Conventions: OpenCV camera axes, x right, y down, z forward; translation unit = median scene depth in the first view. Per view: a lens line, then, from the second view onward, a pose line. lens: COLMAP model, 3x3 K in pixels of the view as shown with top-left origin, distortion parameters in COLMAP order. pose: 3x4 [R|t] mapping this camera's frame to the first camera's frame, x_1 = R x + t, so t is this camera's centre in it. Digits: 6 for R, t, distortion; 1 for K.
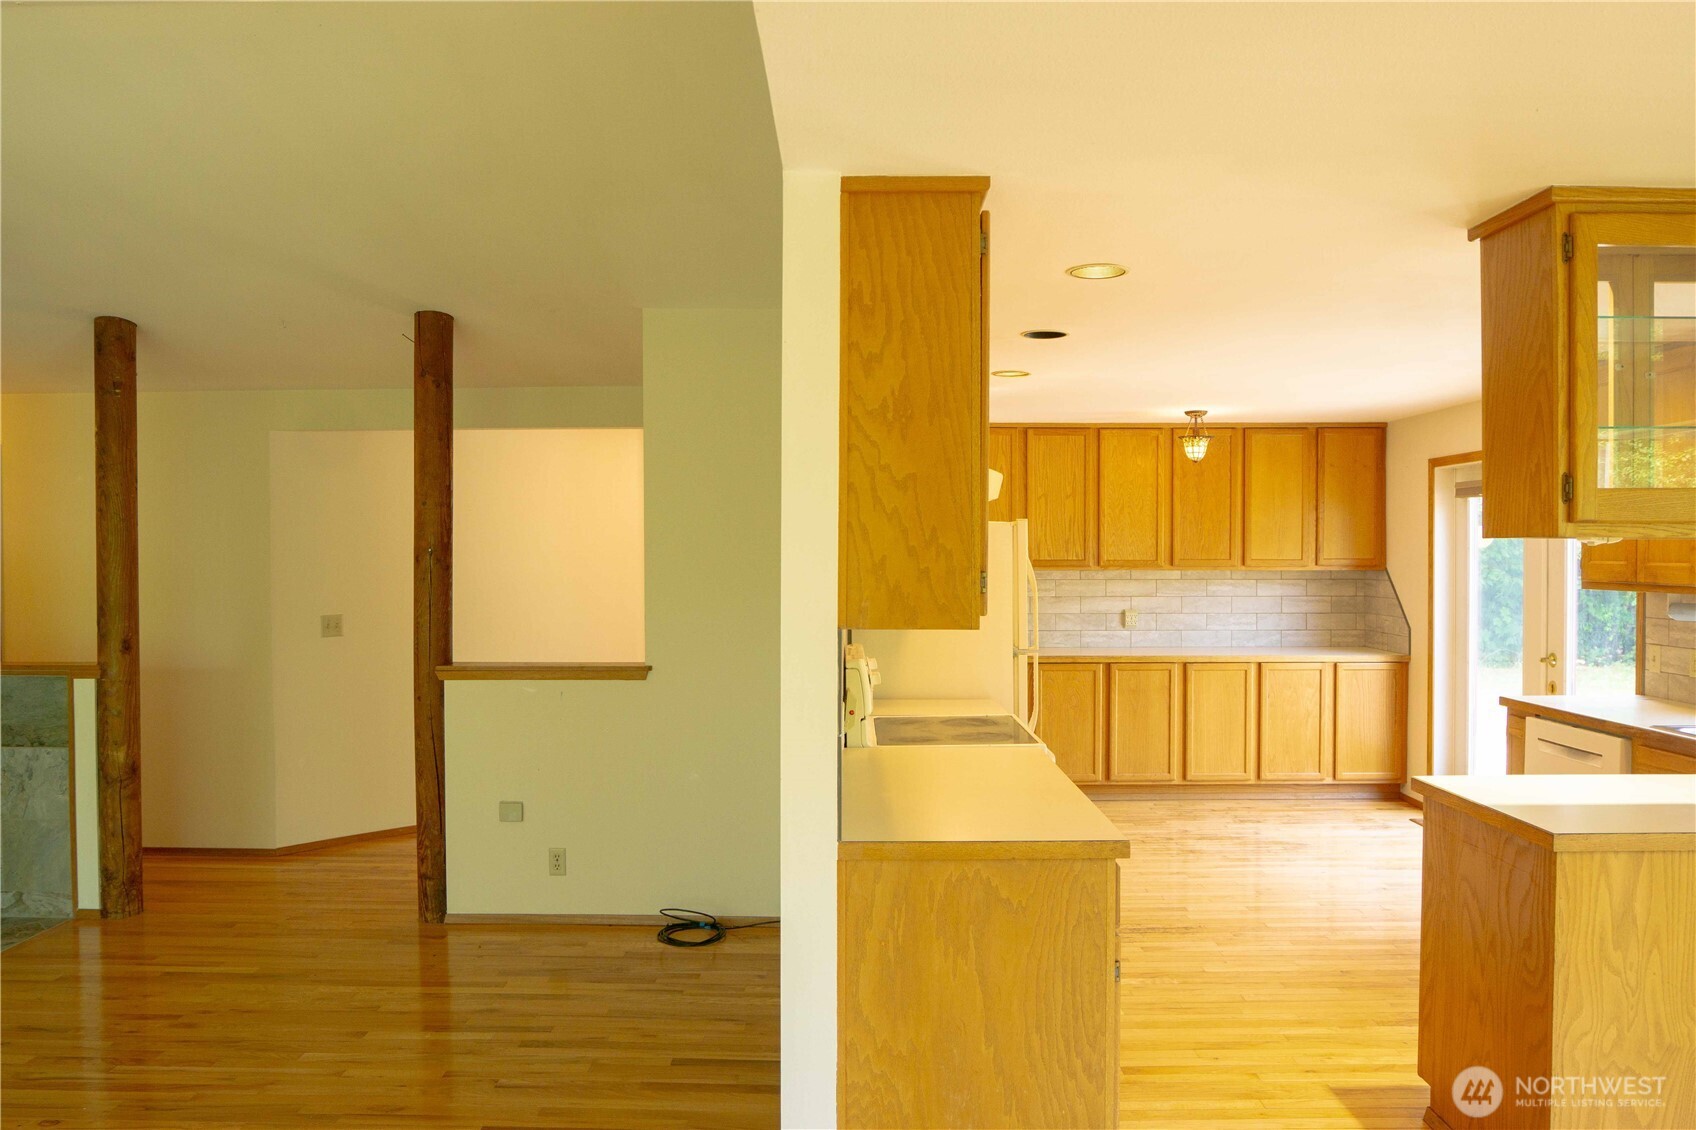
lens RADIAL K [[1206.1, 0, 827.2], [0, 1206.1, 571.0], [0, 0, 1]] dist [-0.074910, 0.046498]
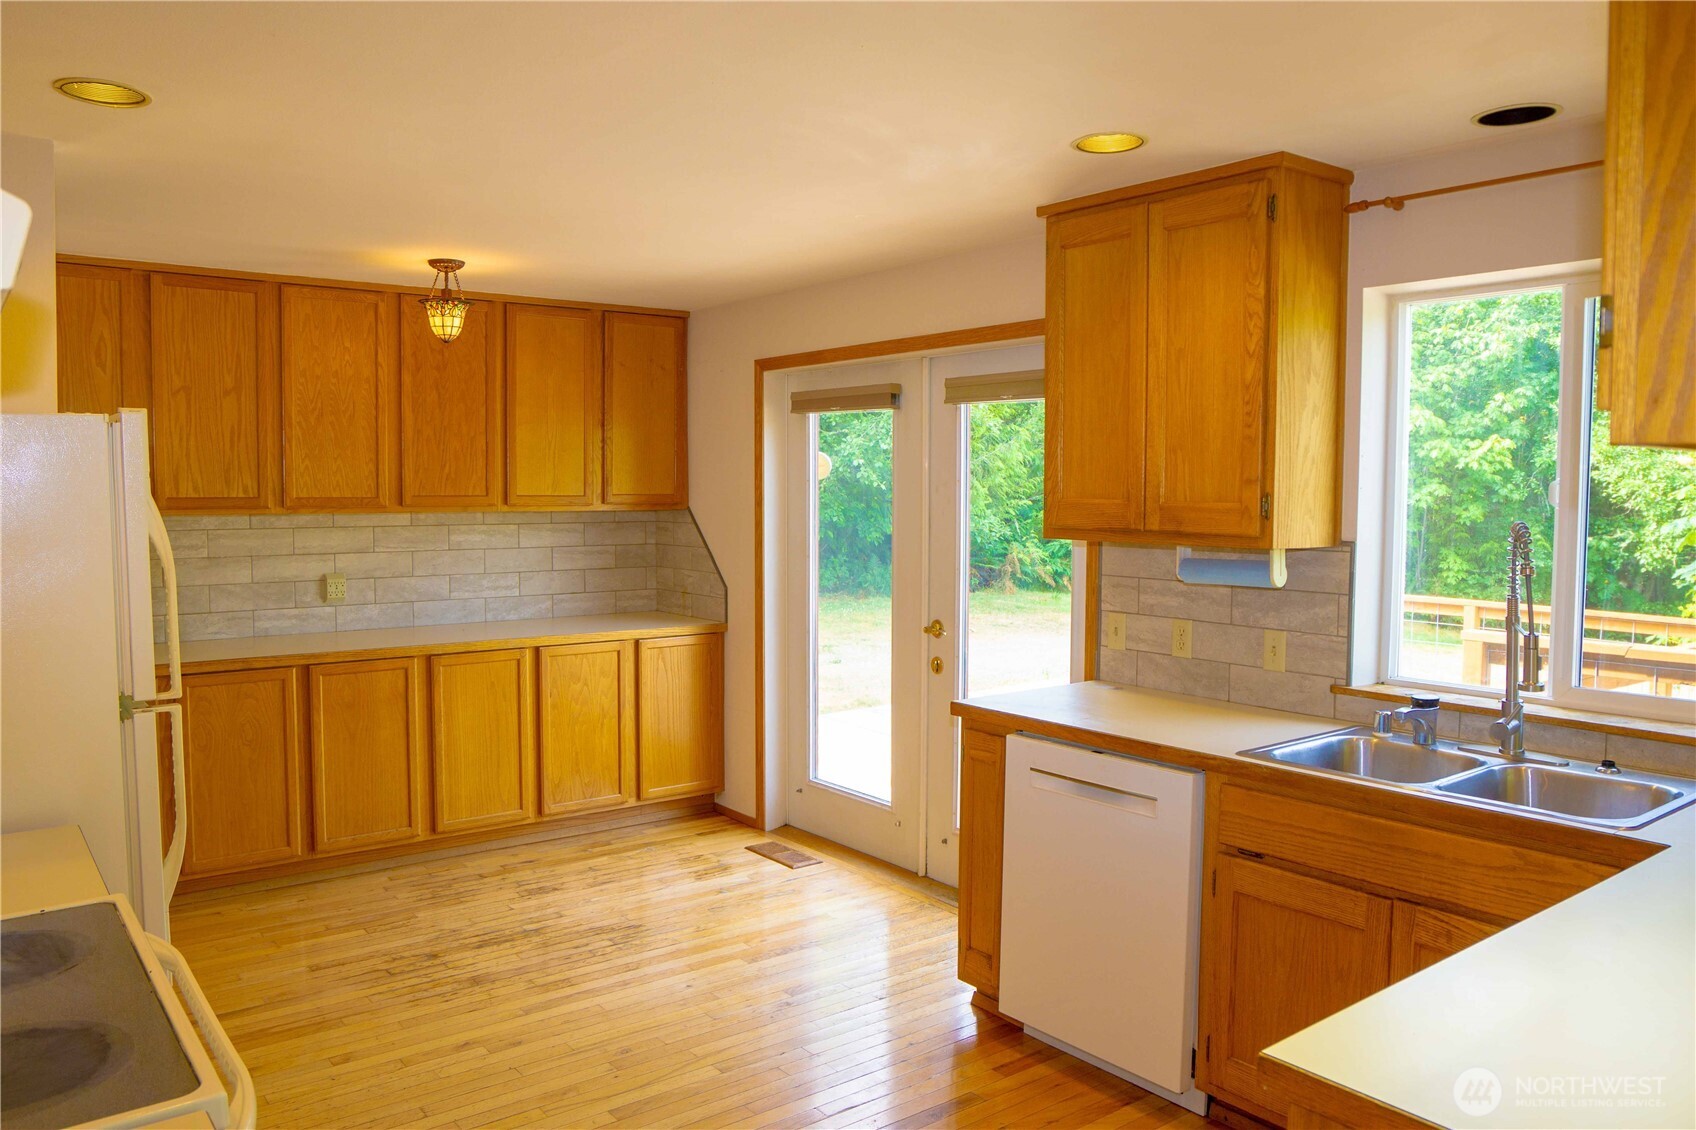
lens RADIAL K [[1206.1, 0, 817.6], [0, 1206.1, 560.2], [0, 0, 1]] dist [-0.074910, 0.046498]
pose [[0.785135, -0.033317, 0.618427, 0.094482], [0.005500, 0.998888, 0.046830, -0.006126], [-0.619300, -0.033367, 0.784445, 0.529683]]
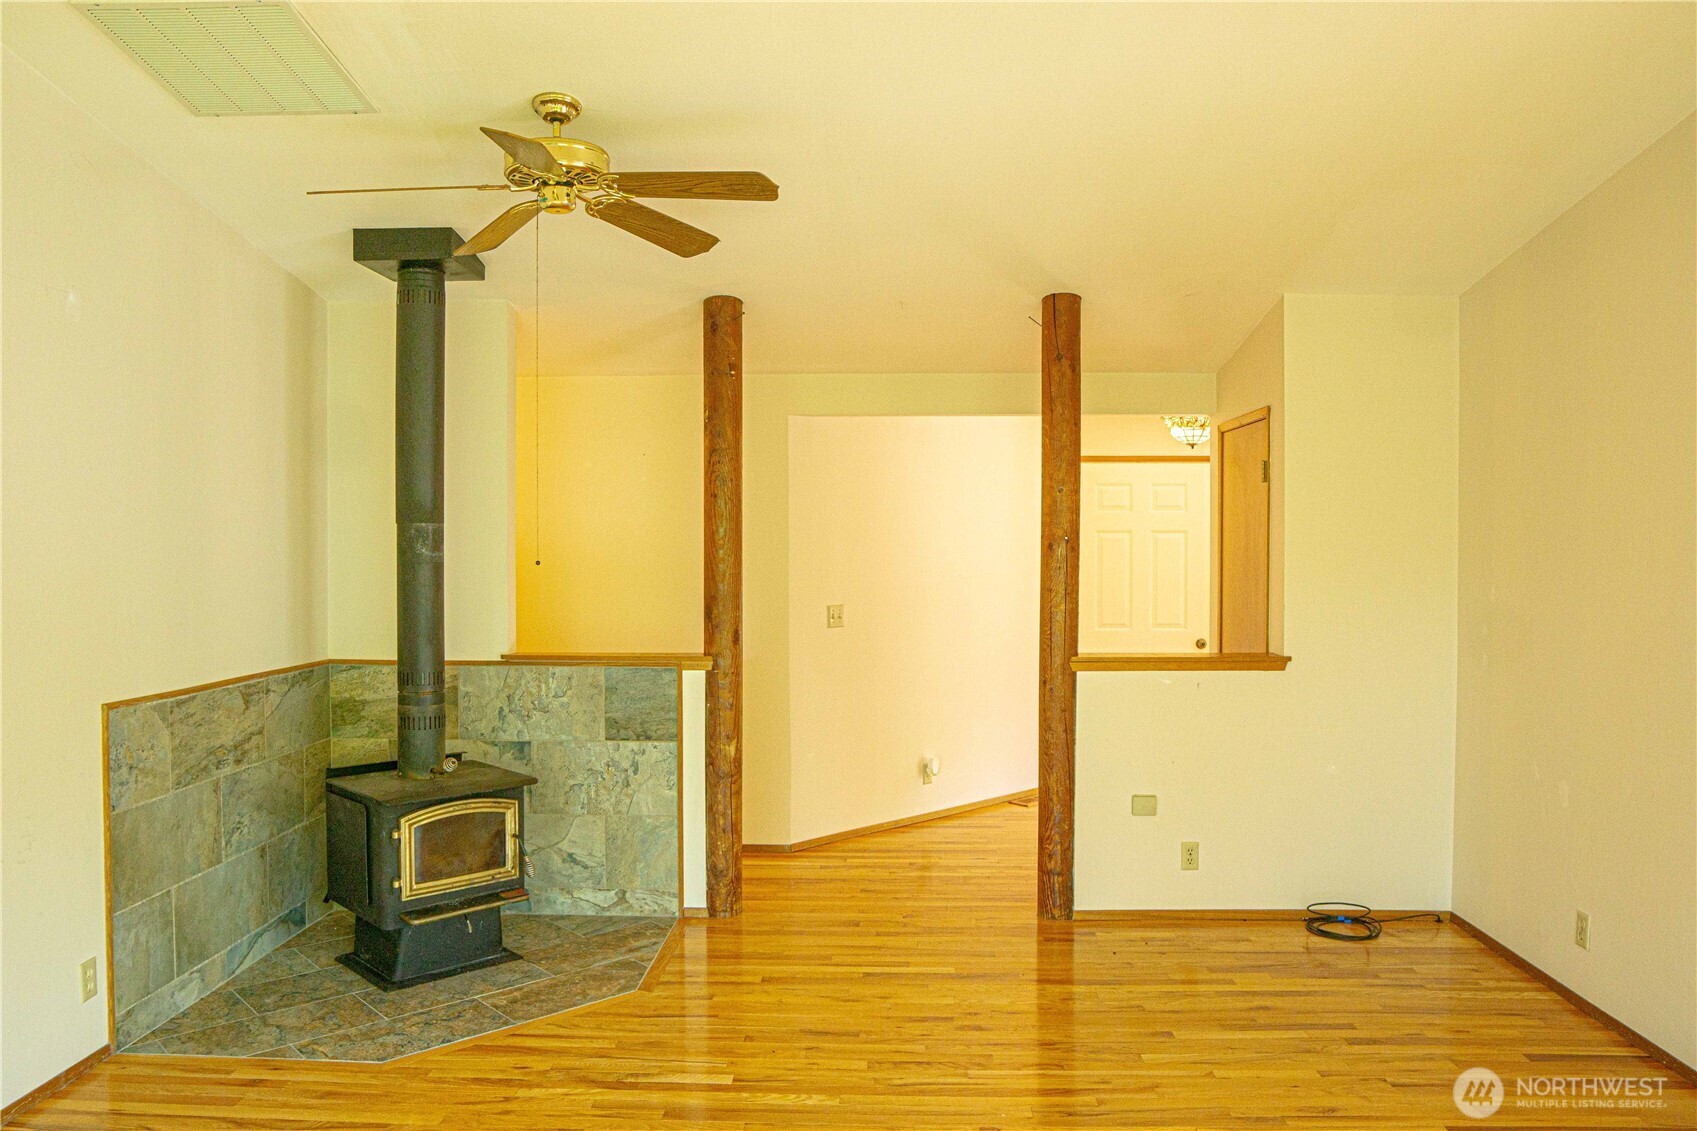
lens RADIAL K [[1206.8, 0, 844.1], [0, 1206.8, 571.4], [0, 0, 1]] dist [-0.074910, 0.046498]
pose [[0.999850, 0.002793, -0.017073, -0.489541], [-0.002707, 0.999984, 0.005064, 0.004843], [0.017086, -0.005017, 0.999841, 0.014899]]
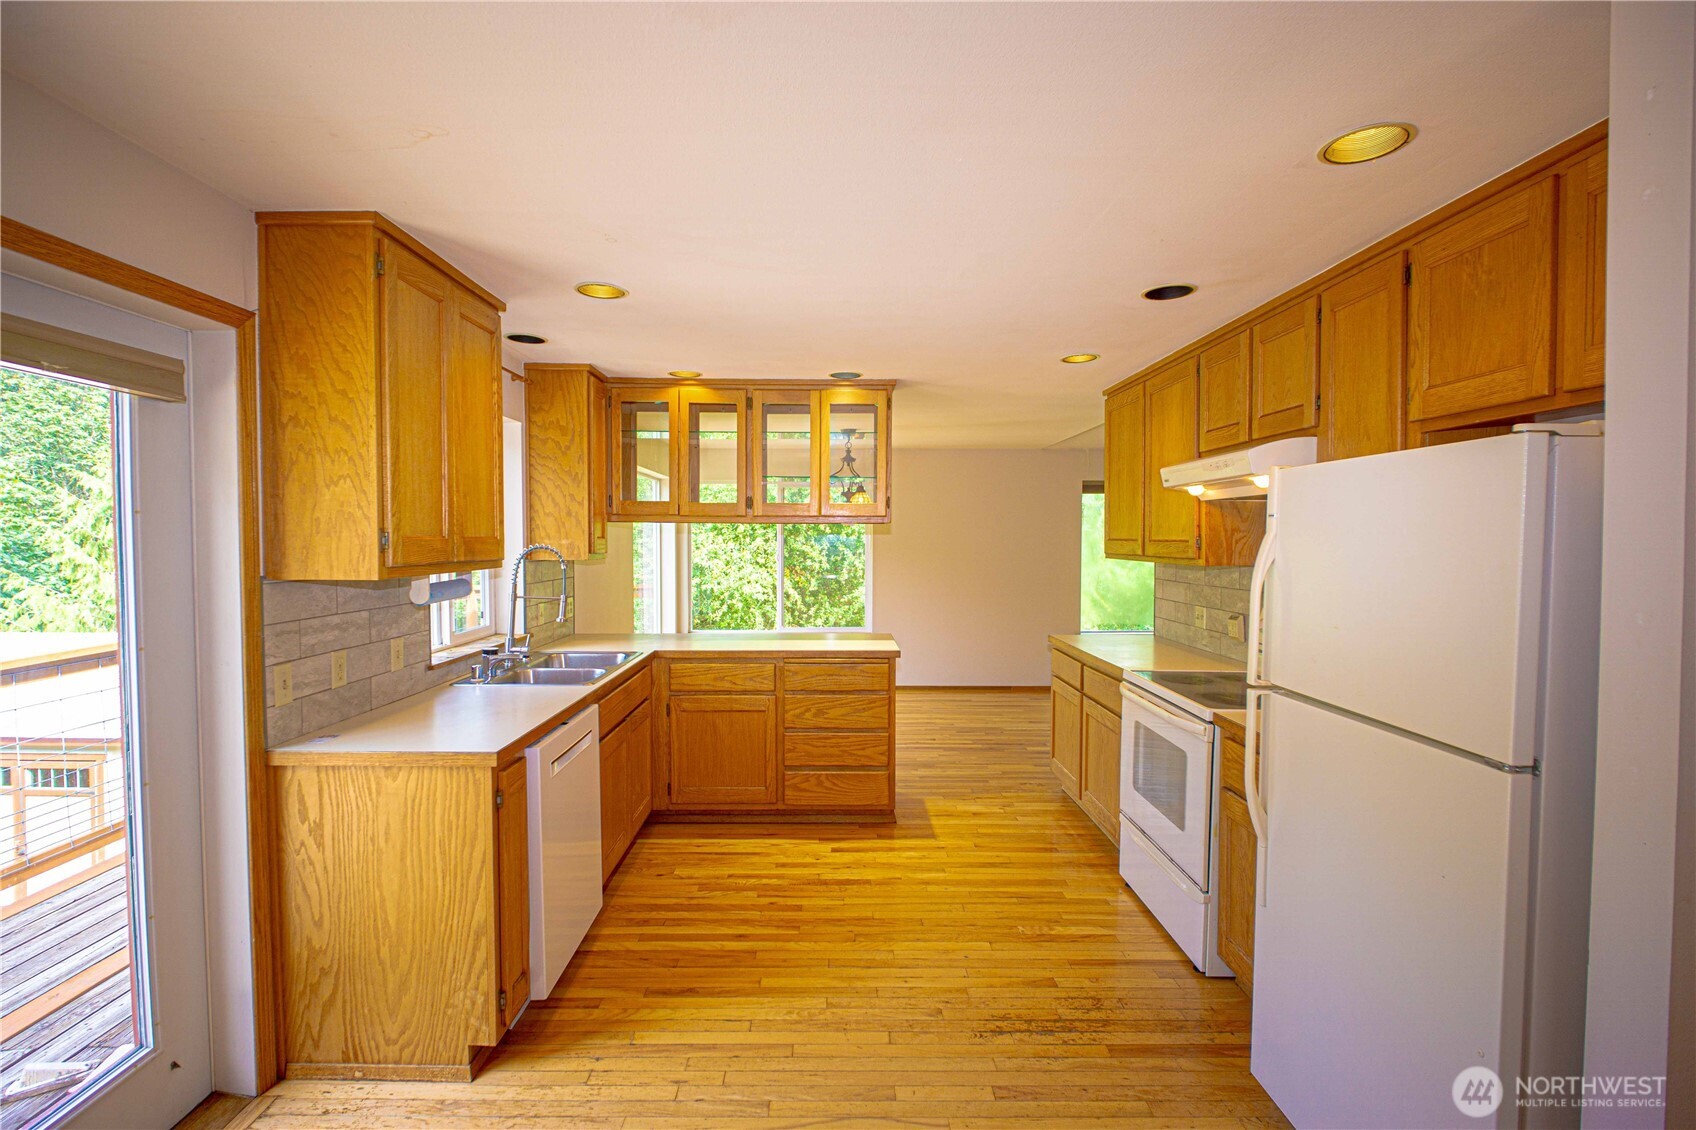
lens RADIAL K [[776.9, 0, 831.9], [0, 776.9, 566.0], [0, 0, 1]] dist [-0.004426, -0.003284]
pose [[-0.999843, 0.002869, -0.017476, 0.402158], [0.001893, 0.998451, 0.055610, -0.014830], [0.017609, 0.055568, -0.998300, 1.423817]]
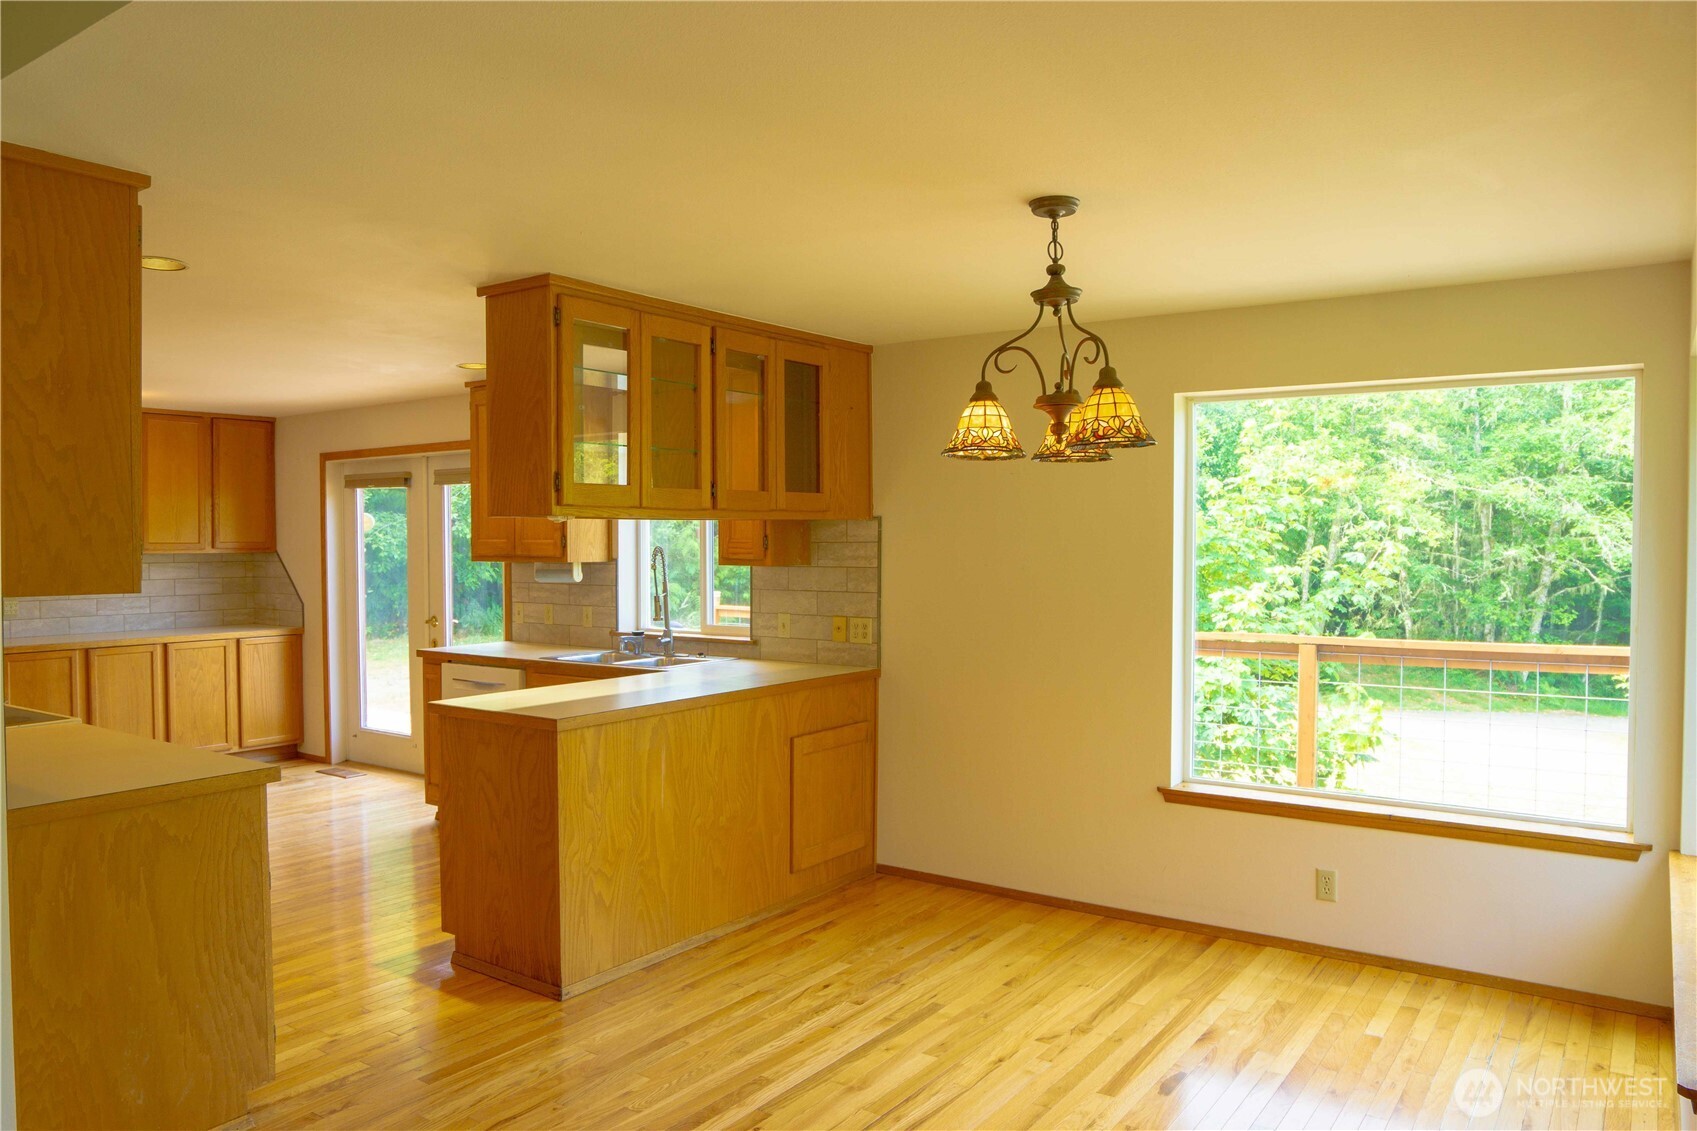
lens RADIAL K [[1206.8, 0, 833.6], [0, 1206.8, 570.8], [0, 0, 1]] dist [-0.074910, 0.046498]
pose [[0.564326, -0.020556, 0.825296, -0.218194], [0.015181, 0.999779, 0.014522, 0.012420], [-0.825412, 0.004334, 0.564514, -0.063662]]
